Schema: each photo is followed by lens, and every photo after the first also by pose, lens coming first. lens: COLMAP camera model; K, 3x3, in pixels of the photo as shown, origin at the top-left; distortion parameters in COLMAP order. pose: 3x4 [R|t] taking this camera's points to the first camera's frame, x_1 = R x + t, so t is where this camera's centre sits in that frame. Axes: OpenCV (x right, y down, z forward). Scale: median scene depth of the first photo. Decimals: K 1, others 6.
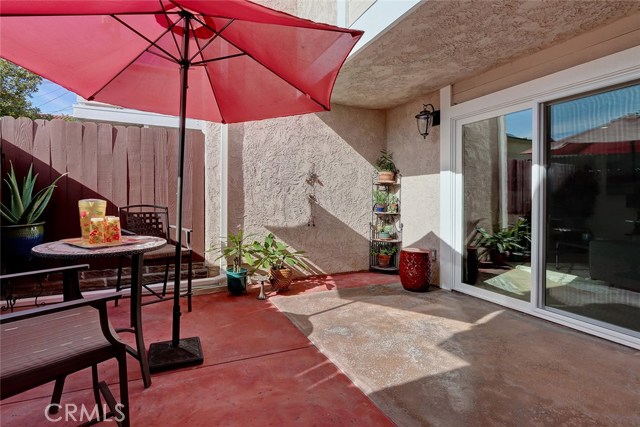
lens RADIAL K [[299.9, 0, 296.7], [0, 299.9, 202.6], [0, 0, 1]] dist [-0.001903, -0.000235]
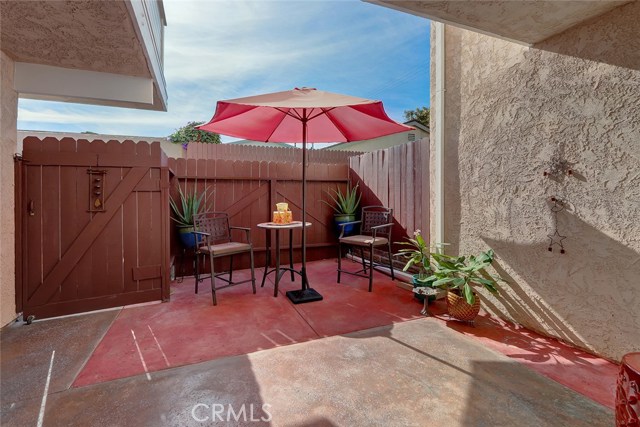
lens RADIAL K [[299.9, 0, 305.1], [0, 299.9, 197.5], [0, 0, 1]] dist [-0.001903, -0.000235]
pose [[-0.031913, 0.003939, -0.999483, 0.700834], [-0.003810, 0.999984, 0.004063, -0.030043], [0.999483, 0.003938, -0.031897, 0.582001]]
